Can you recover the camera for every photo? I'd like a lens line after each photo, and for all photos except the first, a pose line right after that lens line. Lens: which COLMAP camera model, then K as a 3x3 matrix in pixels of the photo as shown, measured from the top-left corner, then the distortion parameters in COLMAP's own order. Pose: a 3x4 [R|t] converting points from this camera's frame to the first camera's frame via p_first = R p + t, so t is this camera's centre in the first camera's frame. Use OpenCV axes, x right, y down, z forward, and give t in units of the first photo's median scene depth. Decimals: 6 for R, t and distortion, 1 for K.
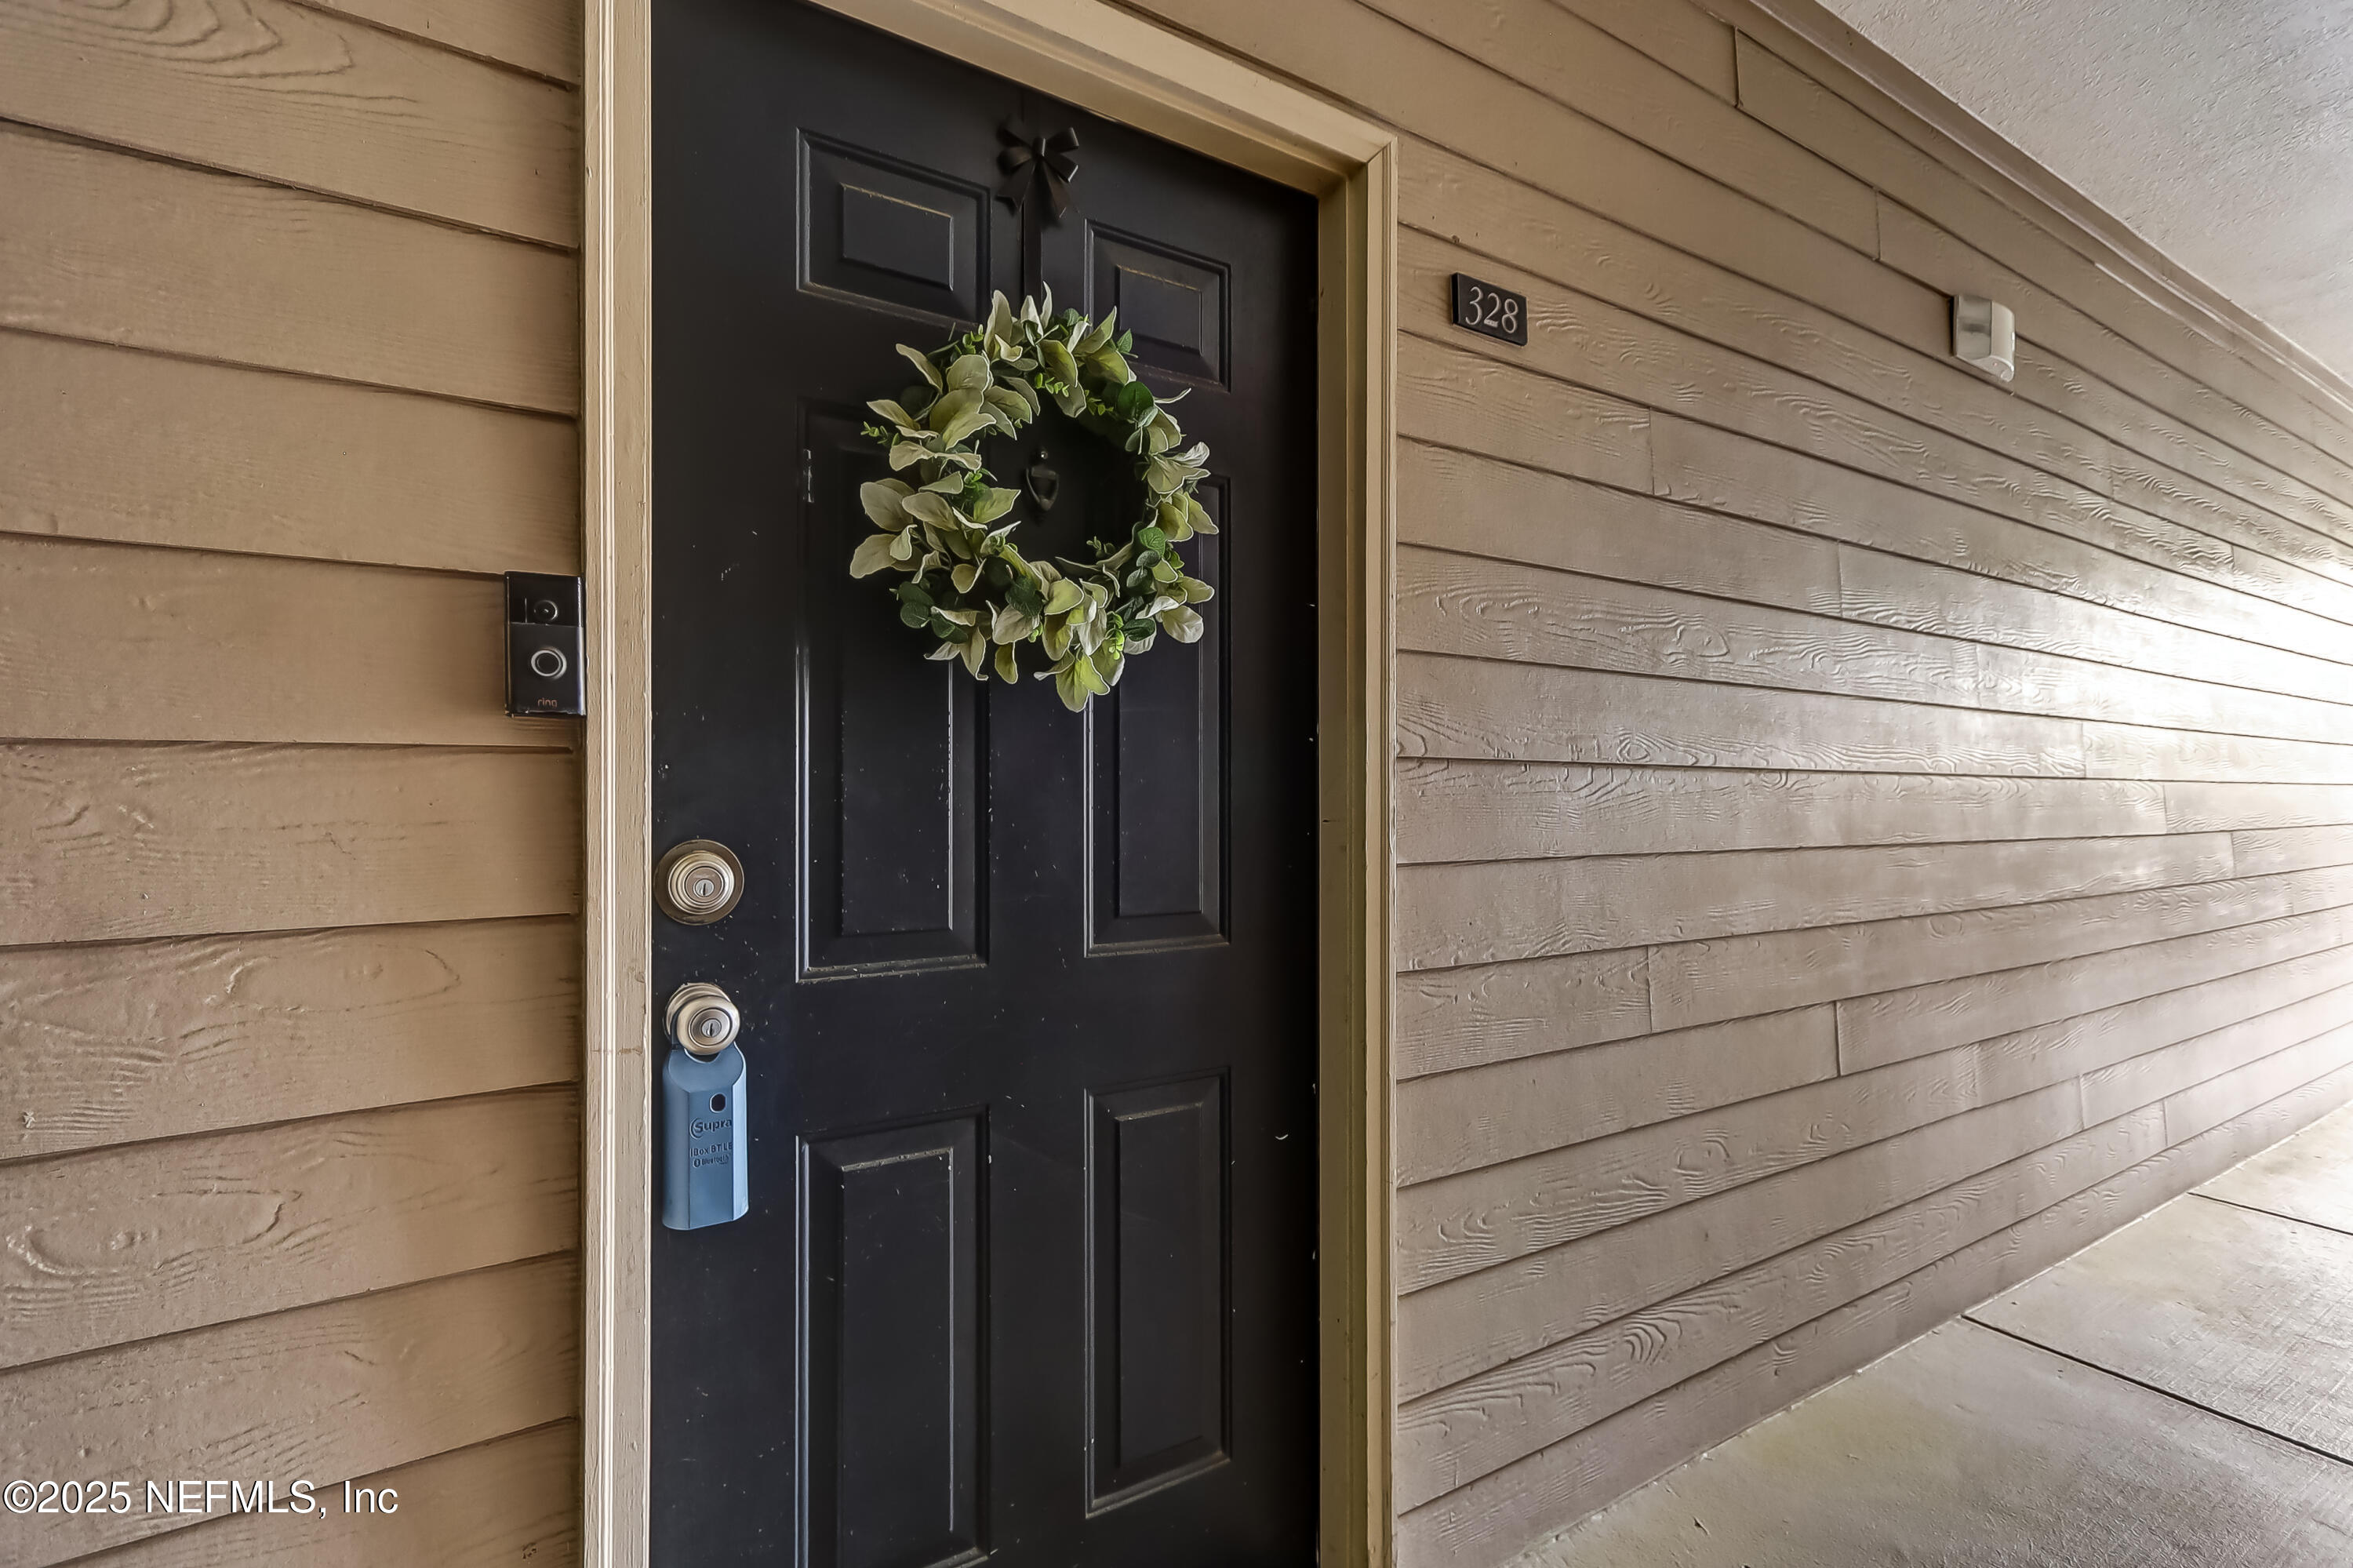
lens RADIAL K [[1067.3, 0, 1176.5], [0, 1067.3, 784.0], [0, 0, 1]] dist [0.019343, 0.000408]
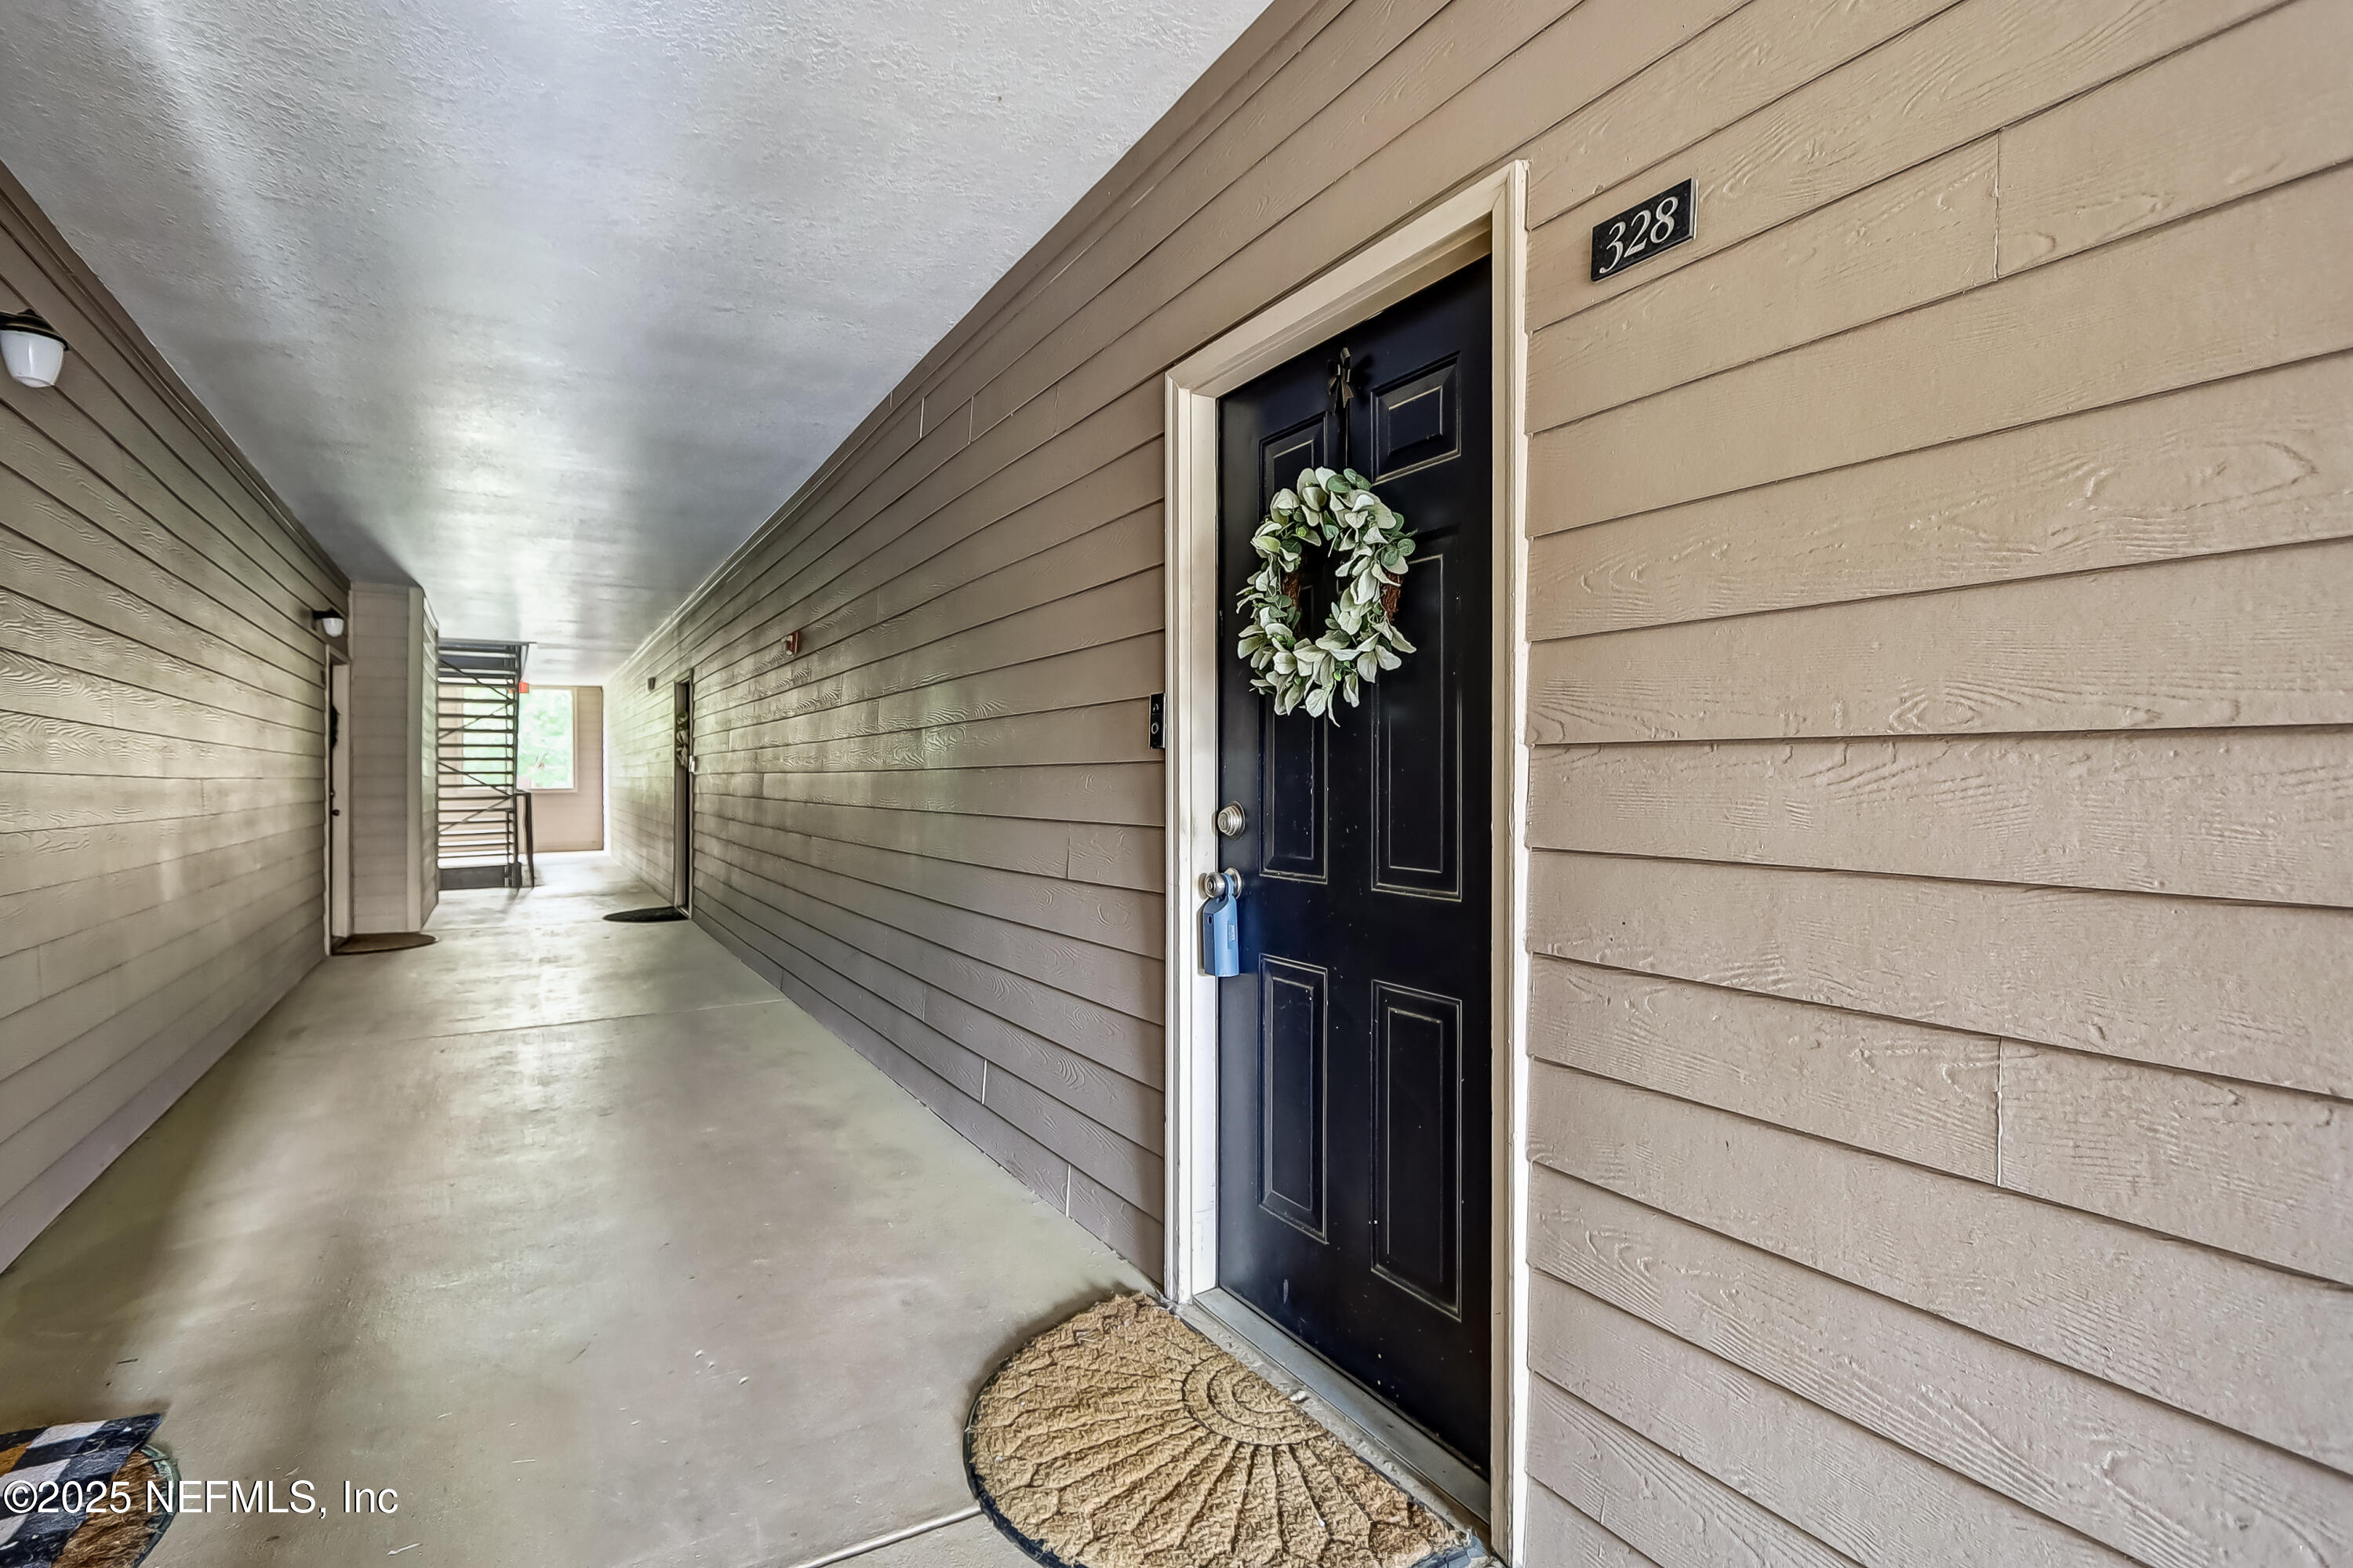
lens RADIAL K [[1067.3, 0, 1176.5], [0, 1067.3, 784.0], [0, 0, 1]] dist [0.019343, 0.000408]
pose [[0.002600, 0.001341, -0.999996, 1.176327], [-0.000622, 0.999999, 0.001340, 0.011244], [0.999996, 0.000619, 0.002601, 0.616080]]
